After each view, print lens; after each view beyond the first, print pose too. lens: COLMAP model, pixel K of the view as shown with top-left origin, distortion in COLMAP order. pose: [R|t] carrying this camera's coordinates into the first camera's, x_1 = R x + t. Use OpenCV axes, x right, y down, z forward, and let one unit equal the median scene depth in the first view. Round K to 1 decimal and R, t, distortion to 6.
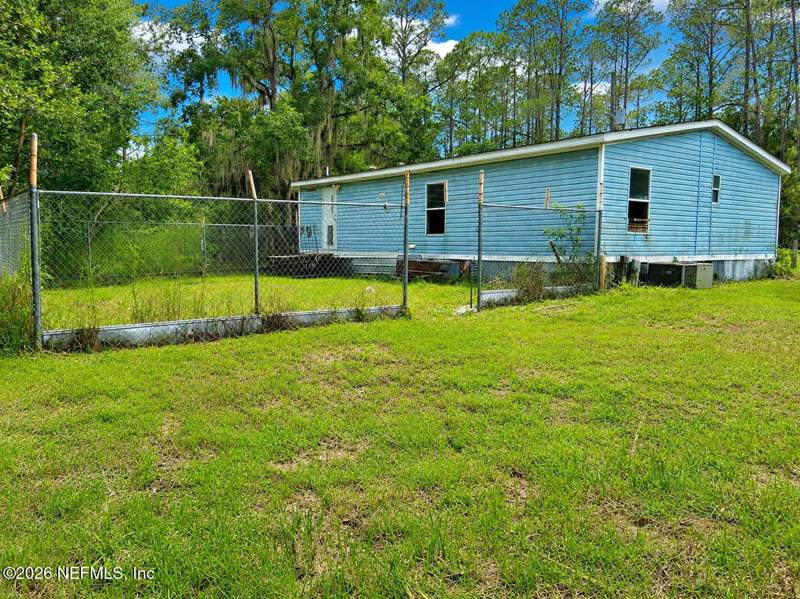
lens RADIAL K [[632.6, 0, 400.0], [0, 632.6, 299.5], [0, 0, 1]] dist [0.055840, -0.001246]
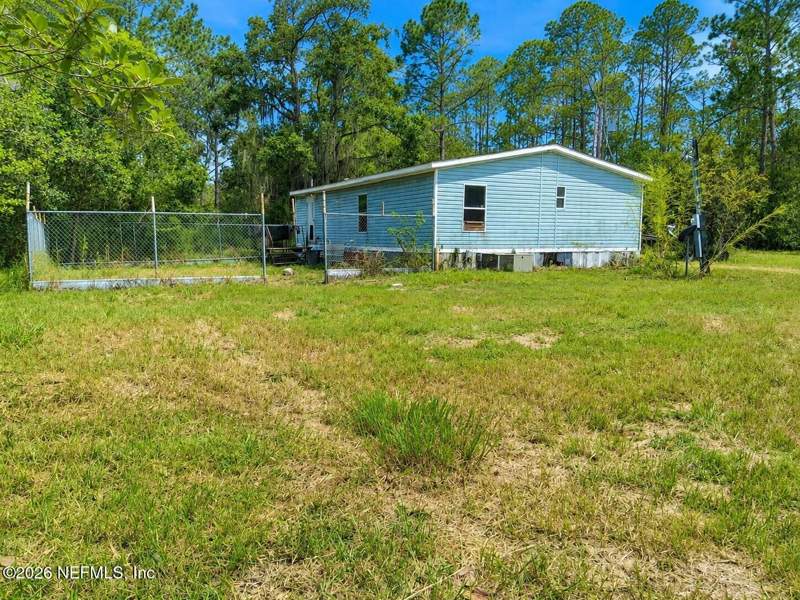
lens RADIAL K [[632.6, 0, 400.0], [0, 632.6, 300.0], [0, 0, 1]] dist [0.055840, -0.001246]
pose [[0.984914, 0.015482, -0.172349, 0.446775], [-0.013880, 0.999849, 0.010497, 0.031923], [0.172486, -0.007946, 0.984980, -0.384867]]
